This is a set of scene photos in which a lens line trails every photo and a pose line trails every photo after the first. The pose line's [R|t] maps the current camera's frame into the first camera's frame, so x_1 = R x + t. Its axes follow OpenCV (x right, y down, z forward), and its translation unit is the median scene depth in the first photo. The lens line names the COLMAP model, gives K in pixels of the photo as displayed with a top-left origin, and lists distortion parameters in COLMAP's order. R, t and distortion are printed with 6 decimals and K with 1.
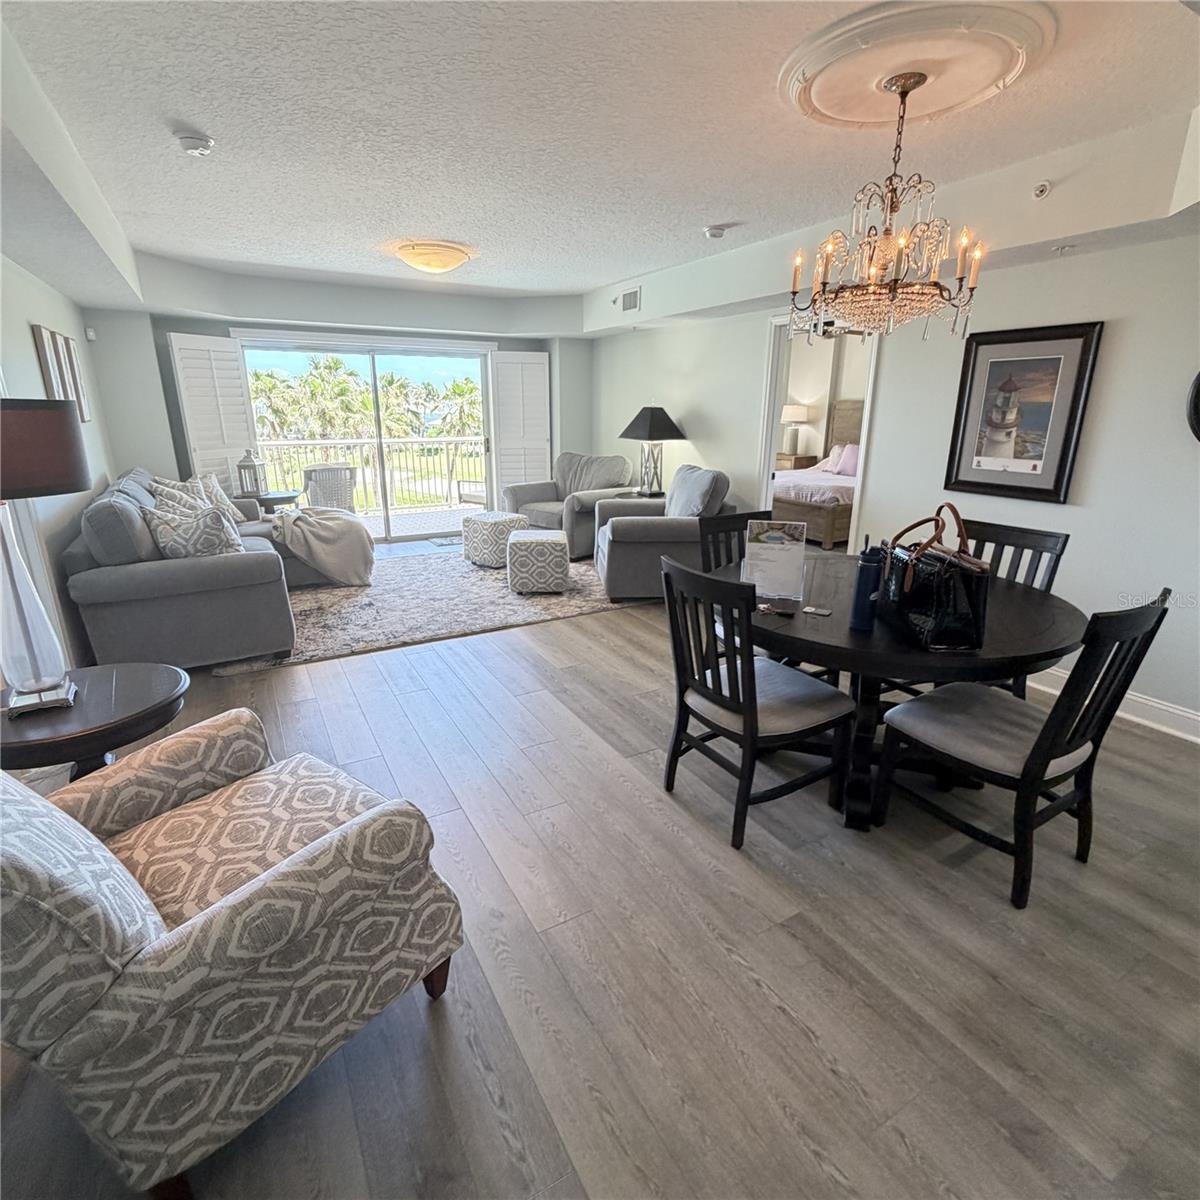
lens RADIAL K [[637.2, 0, 598.4], [0, 637.2, 592.2], [0, 0, 1]] dist [0.000371, 0.000513]
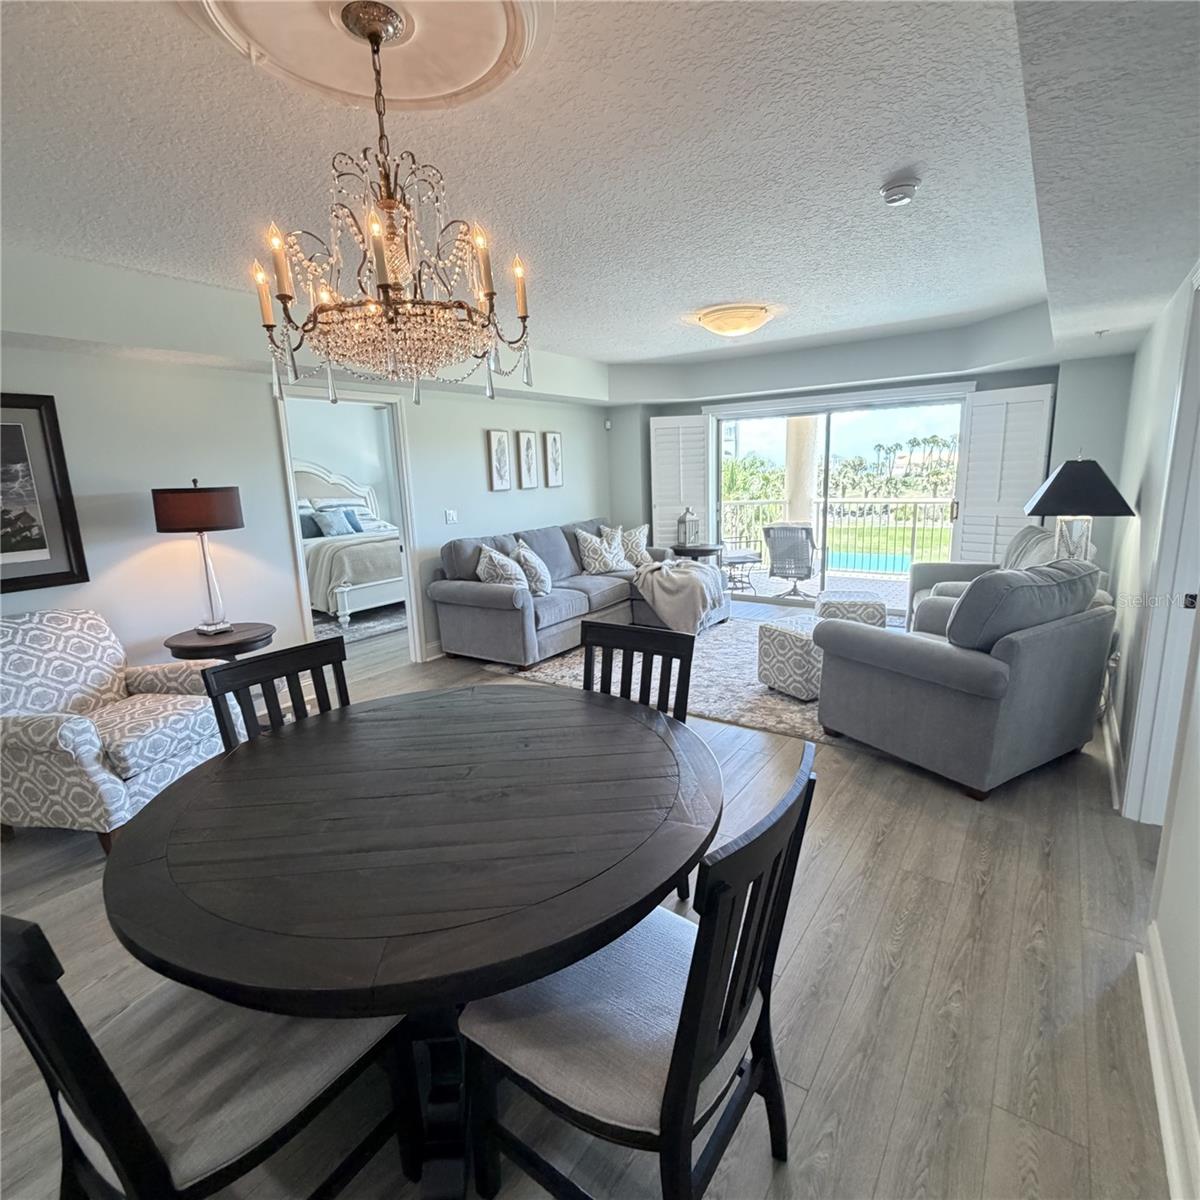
lens RADIAL K [[637.2, 0, 603.2], [0, 637.2, 595.9], [0, 0, 1]] dist [0.000371, 0.000513]
pose [[0.422909, 0.159293, -0.892061, 0.476634], [-0.220511, 0.972927, 0.069193, -0.115359], [0.878933, 0.167447, 0.446586, 0.377243]]
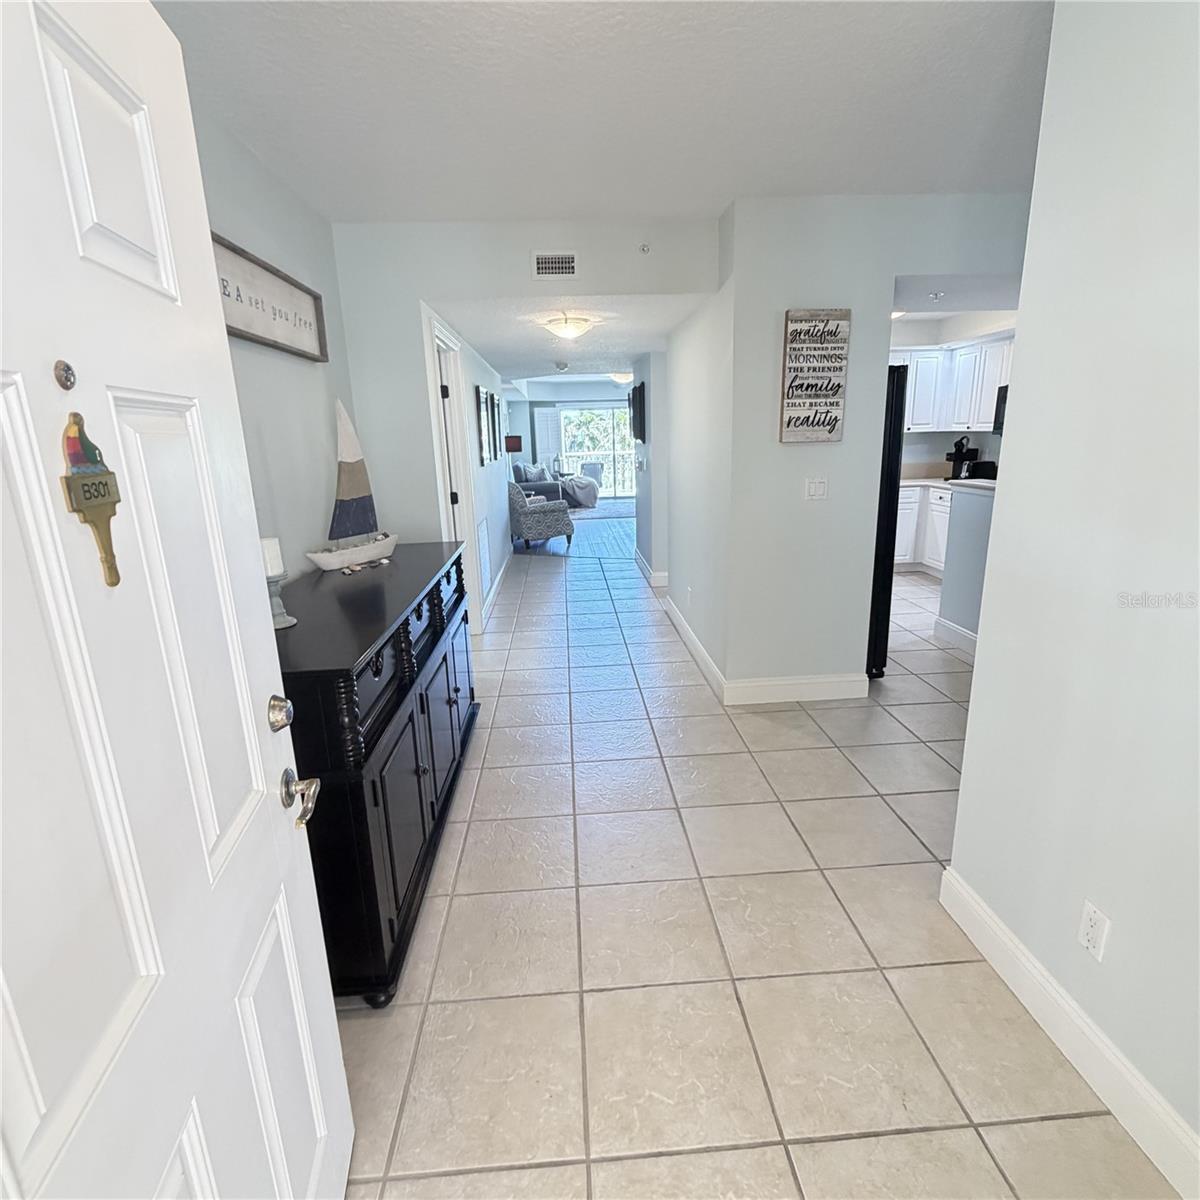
lens RADIAL K [[637.2, 0, 603.1], [0, 637.2, 592.8], [0, 0, 1]] dist [0.000371, 0.000513]
pose [[0.900447, 0.078168, -0.427884, 0.686250], [-0.092113, 0.995677, -0.011949, 0.319503], [0.425100, 0.050173, 0.903755, -1.091340]]
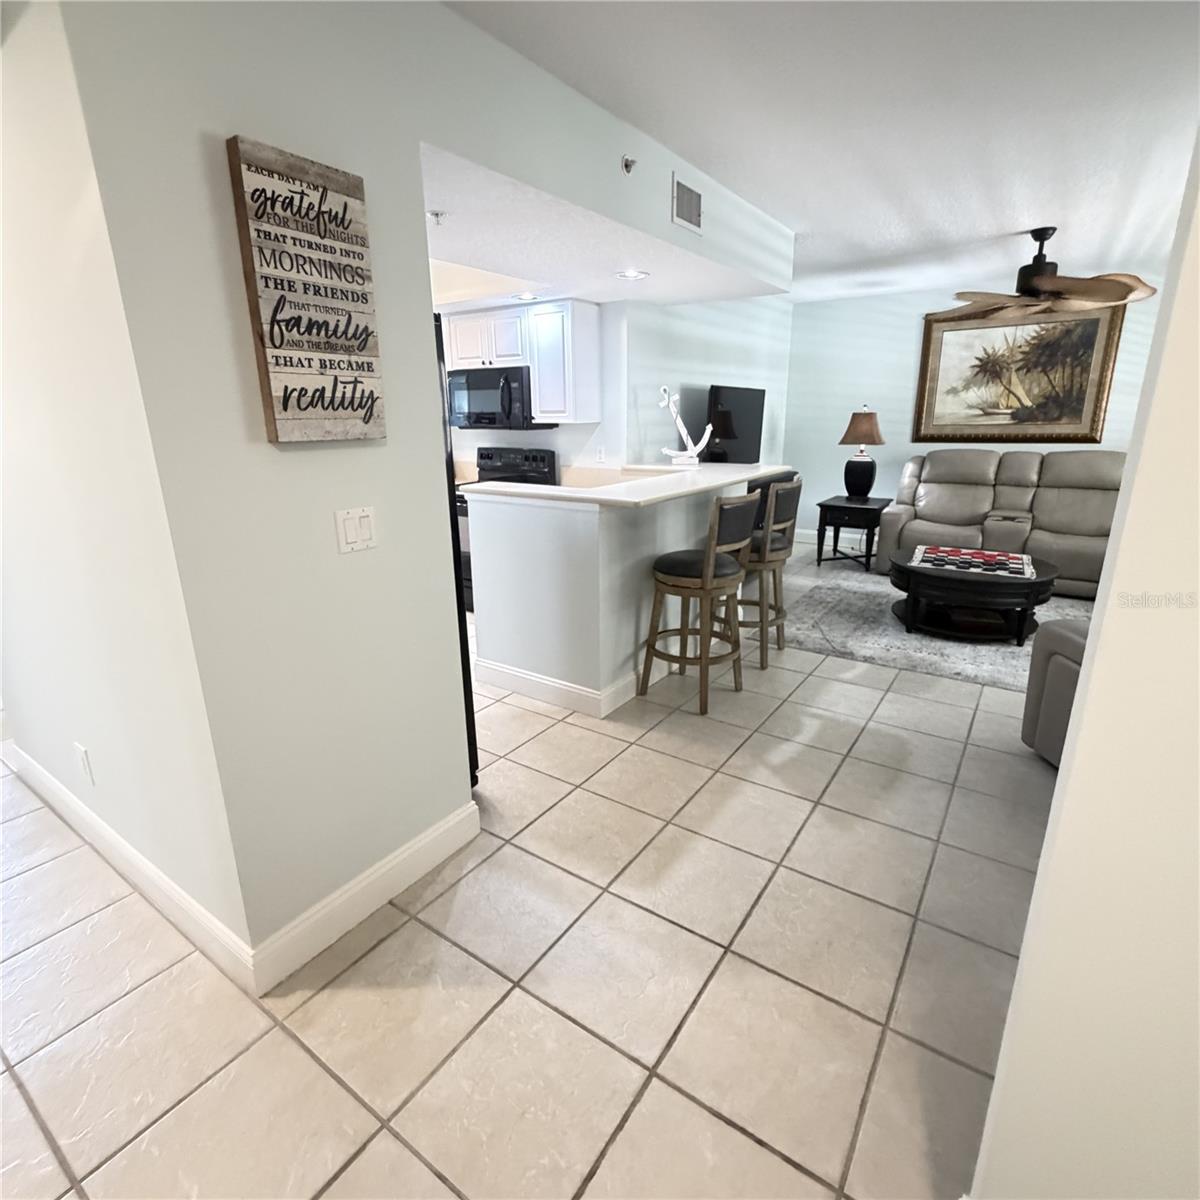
lens RADIAL K [[637.2, 0, 600.9], [0, 637.2, 595.5], [0, 0, 1]] dist [0.000371, 0.000513]
pose [[0.900879, -0.133897, 0.412903, 0.584828], [0.135627, 0.990438, 0.025269, 0.242705], [-0.412338, 0.033236, 0.910424, -0.824303]]
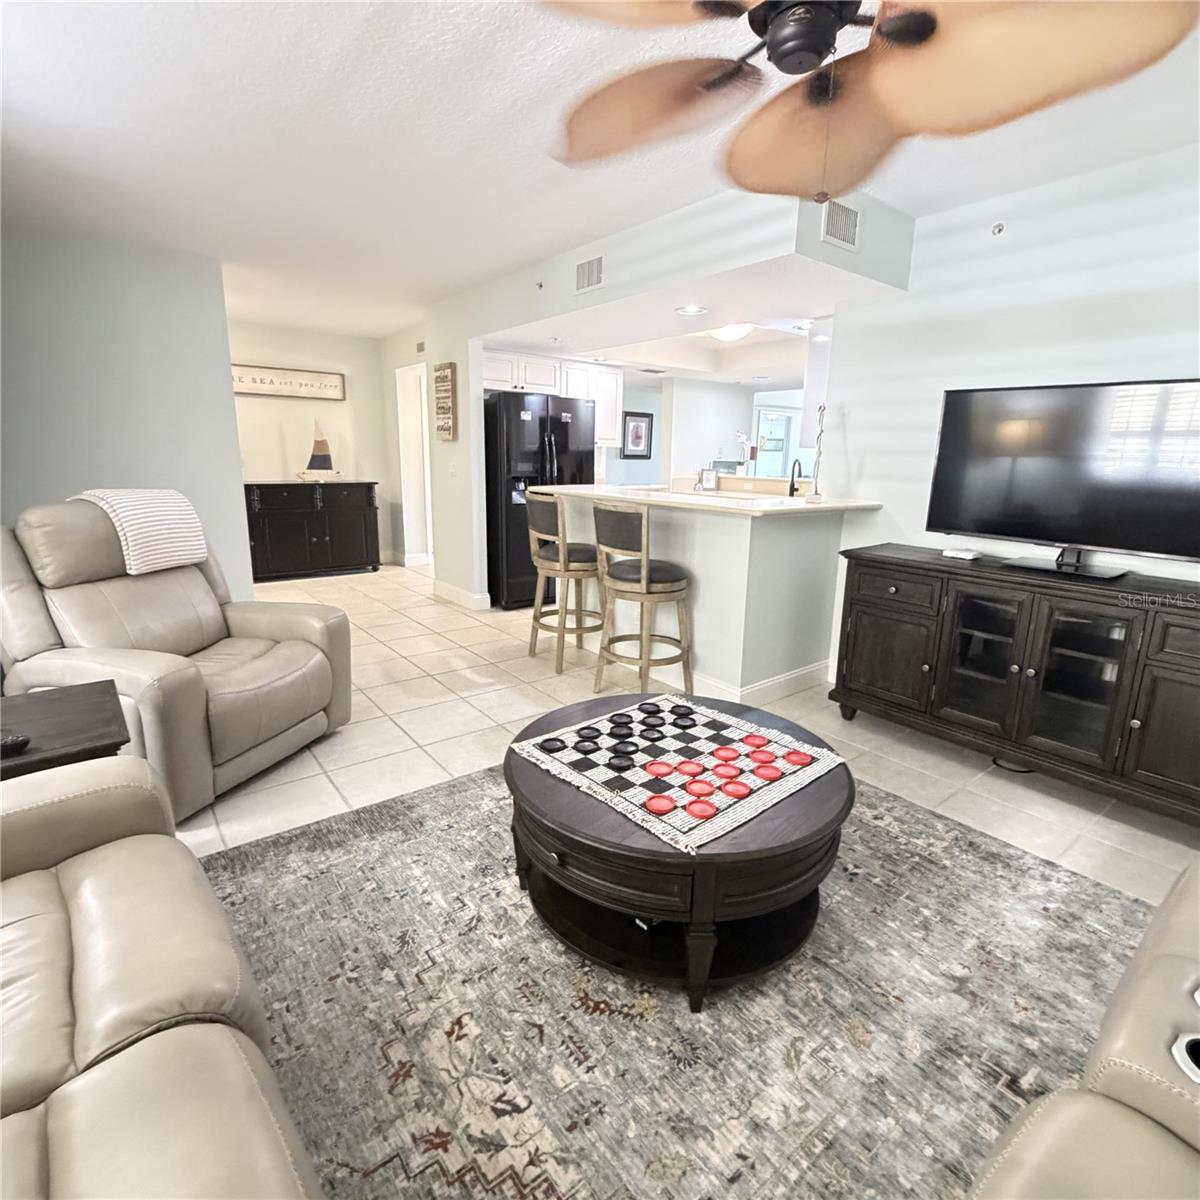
lens RADIAL K [[637.2, 0, 610.1], [0, 637.2, 595.3], [0, 0, 1]] dist [0.000371, 0.000513]
pose [[0.161615, 0.216210, -0.962878, 1.657302], [-0.294144, 0.941909, 0.162130, 0.152307], [0.941998, 0.257022, 0.215823, -0.419421]]
